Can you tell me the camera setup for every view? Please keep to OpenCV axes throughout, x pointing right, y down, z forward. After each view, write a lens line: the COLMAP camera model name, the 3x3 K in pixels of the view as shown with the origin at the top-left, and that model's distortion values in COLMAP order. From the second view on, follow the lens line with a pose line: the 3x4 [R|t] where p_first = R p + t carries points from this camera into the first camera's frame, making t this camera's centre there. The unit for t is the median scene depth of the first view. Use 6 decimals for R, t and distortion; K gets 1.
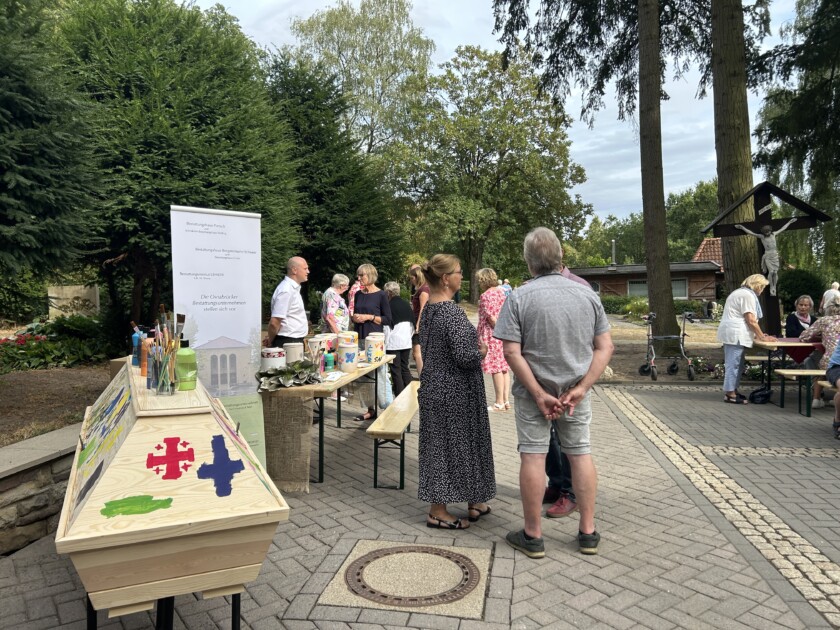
lens RADIAL K [[628.9, 0, 419.5], [0, 628.9, 315.9], [0, 0, 1]] dist [0.034054, -0.024113]
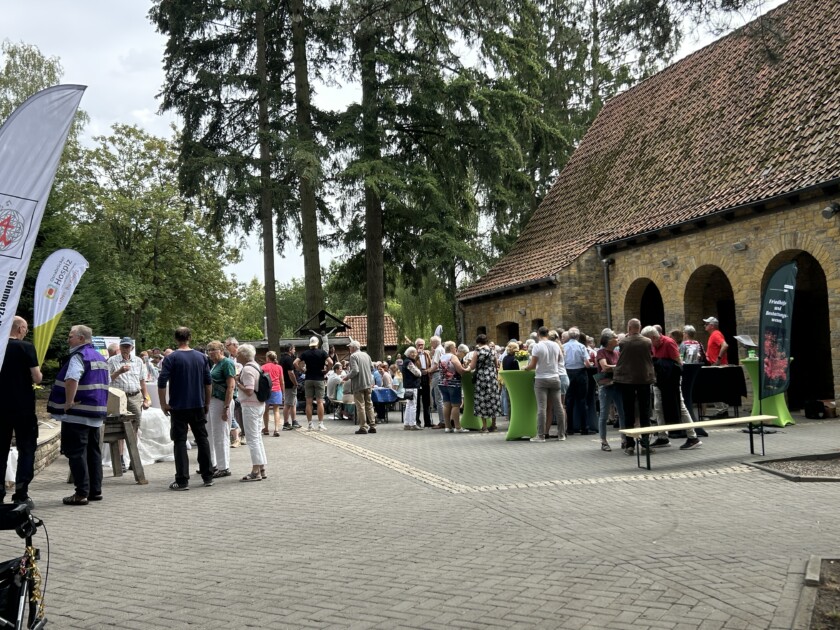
lens RADIAL K [[871.7, 0, 421.6], [0, 871.7, 320.6], [0, 0, 1]] dist [0.032357, 0.000000]
pose [[0.897664, 0.015139, 0.440421, -0.383333], [0.024804, 0.996090, -0.084795, 0.073287], [-0.439982, 0.087042, 0.893778, -1.546623]]
